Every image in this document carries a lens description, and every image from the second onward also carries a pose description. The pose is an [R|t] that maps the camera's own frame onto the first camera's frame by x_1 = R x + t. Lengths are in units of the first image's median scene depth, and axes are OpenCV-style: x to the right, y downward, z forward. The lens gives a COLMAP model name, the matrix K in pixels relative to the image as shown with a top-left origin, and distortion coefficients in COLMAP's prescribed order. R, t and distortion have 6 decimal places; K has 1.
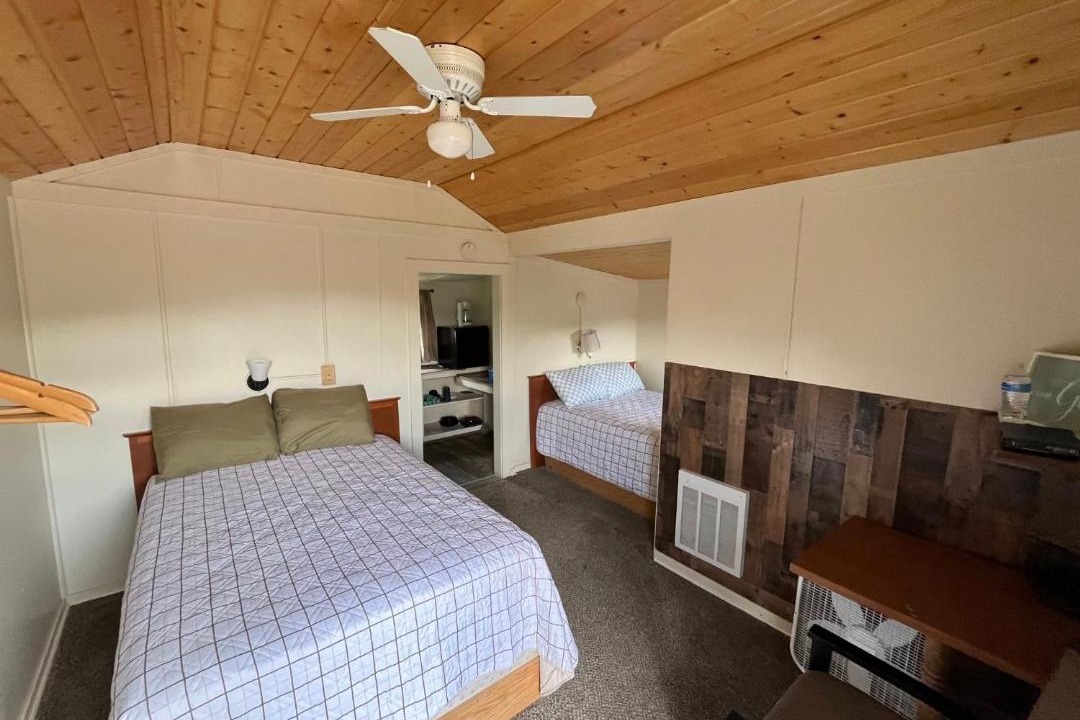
lens RADIAL K [[446.0, 0, 540.0], [0, 446.0, 360.0], [0, 0, 1]] dist [-0.000029, 0.000072]
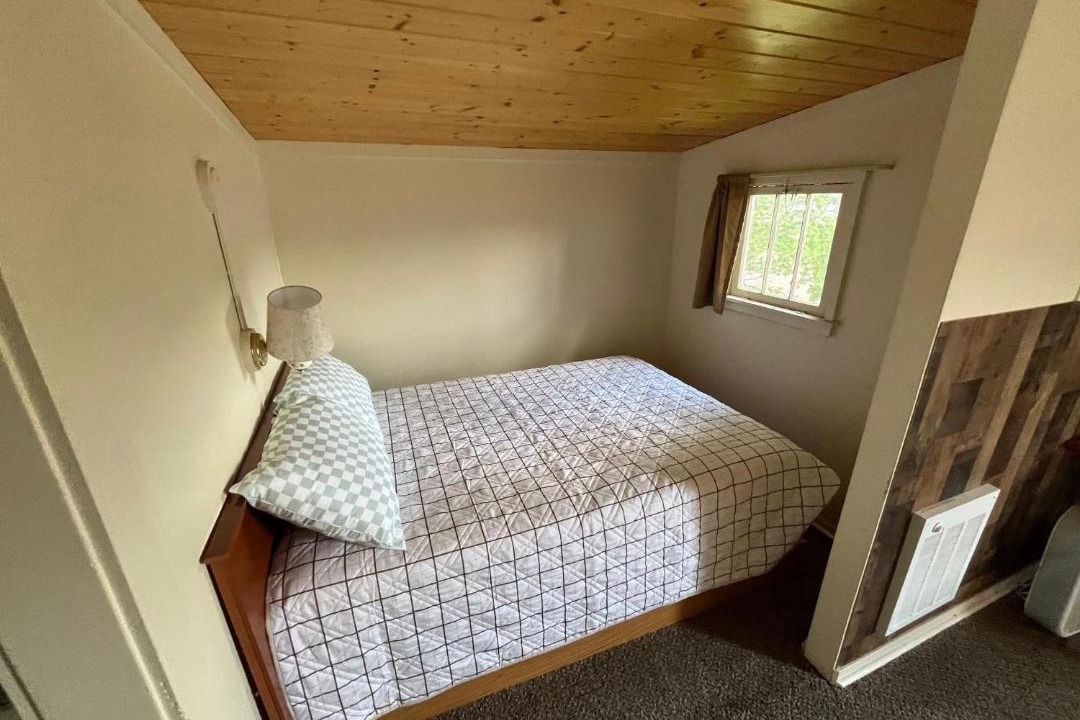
lens RADIAL K [[446.0, 0, 540.0], [0, 446.0, 360.0], [0, 0, 1]] dist [-0.000029, 0.000072]
pose [[0.295096, -0.326245, 0.898044, -0.219743], [0.147912, 0.944167, 0.294397, -0.142086], [-0.943949, 0.045956, 0.326875, 1.228076]]
